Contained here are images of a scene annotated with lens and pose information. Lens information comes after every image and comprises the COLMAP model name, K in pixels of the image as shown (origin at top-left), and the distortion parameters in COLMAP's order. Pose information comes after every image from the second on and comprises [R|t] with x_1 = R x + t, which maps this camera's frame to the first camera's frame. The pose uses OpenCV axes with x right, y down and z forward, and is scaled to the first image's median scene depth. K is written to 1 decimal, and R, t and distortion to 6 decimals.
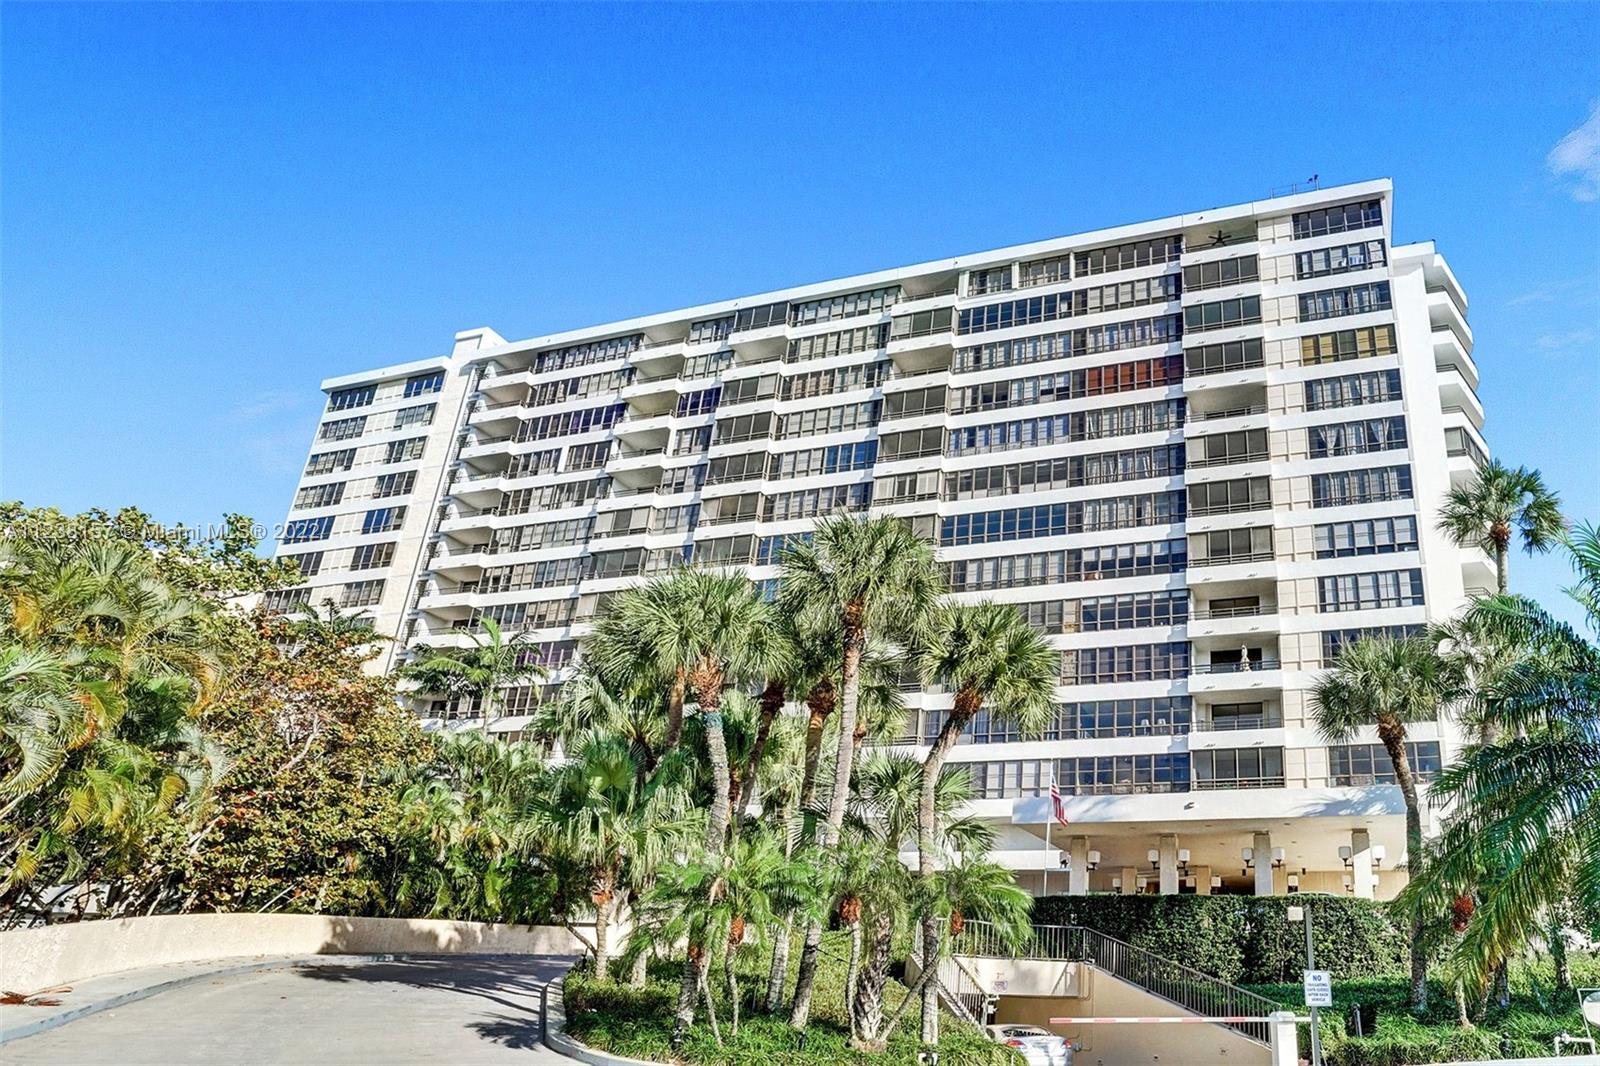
lens RADIAL K [[882.4, 0, 799.5], [0, 882.4, 530.4], [0, 0, 1]] dist [-0.024139, -0.001426]
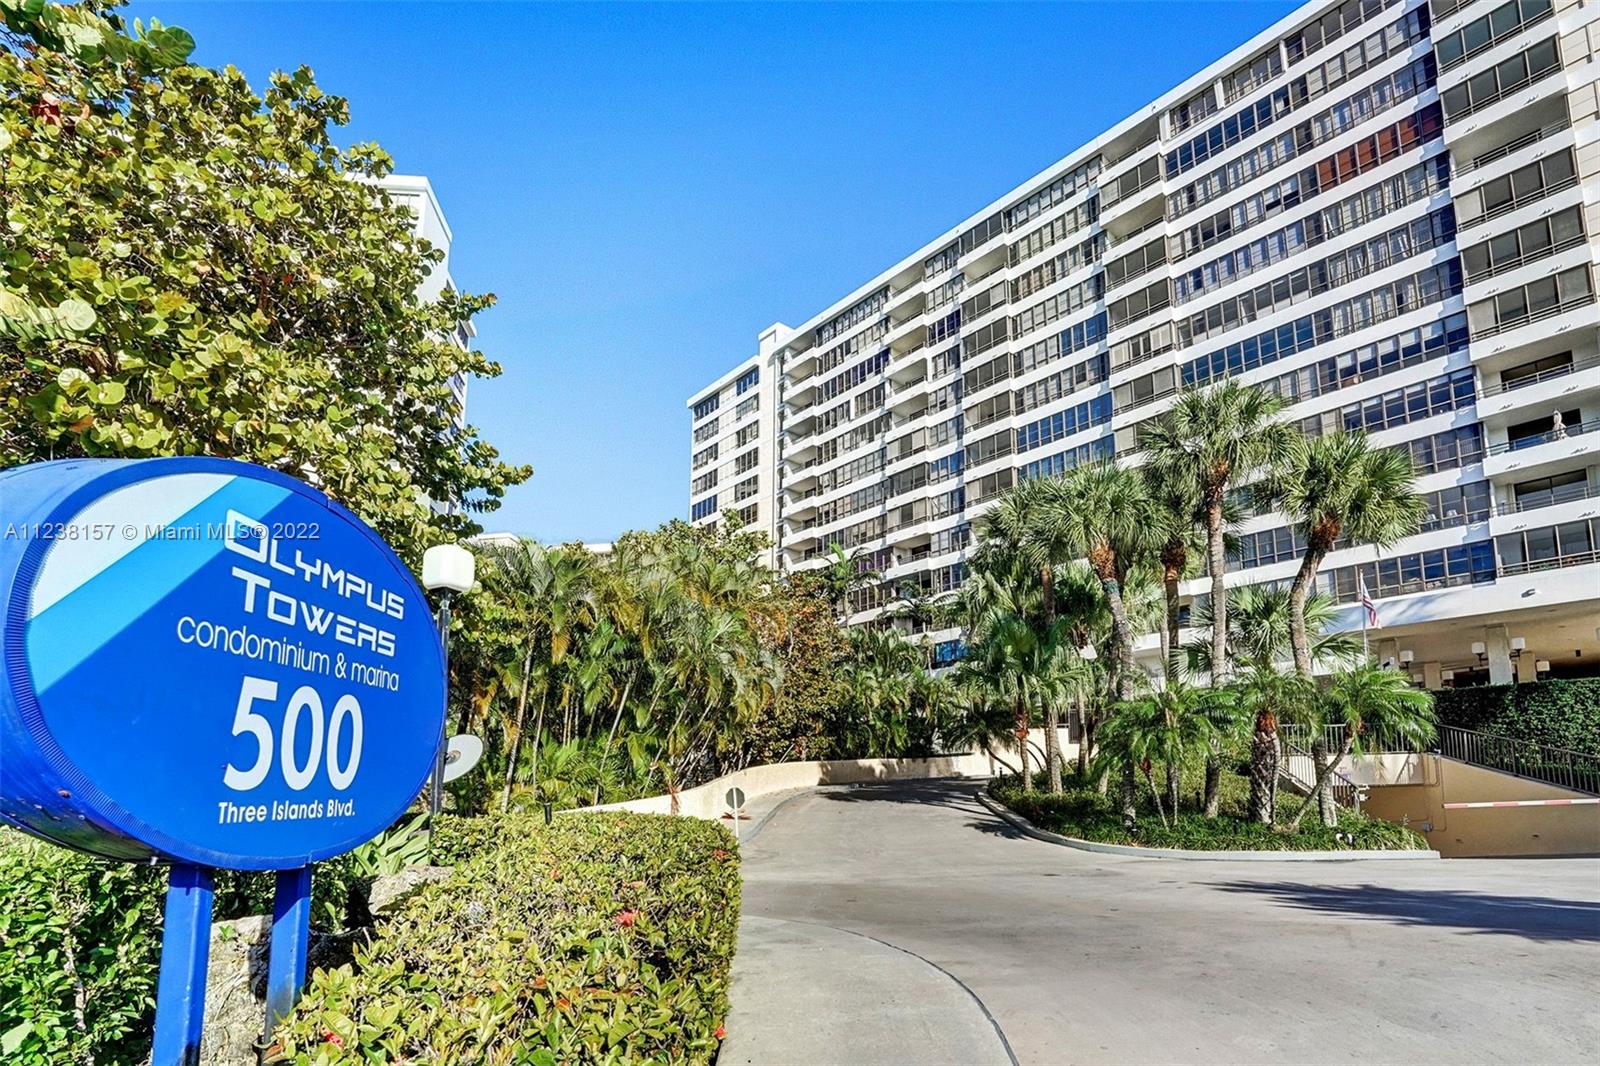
lens RADIAL K [[765.7, 0, 800.1], [0, 765.7, 537.0], [0, 0, 1]] dist [-0.024288, 0.005009]
pose [[0.860641, -0.203612, -0.466732, 0.143682], [0.271676, 0.958831, 0.082671, -0.016025], [0.430685, -0.197950, 0.880526, -0.033419]]
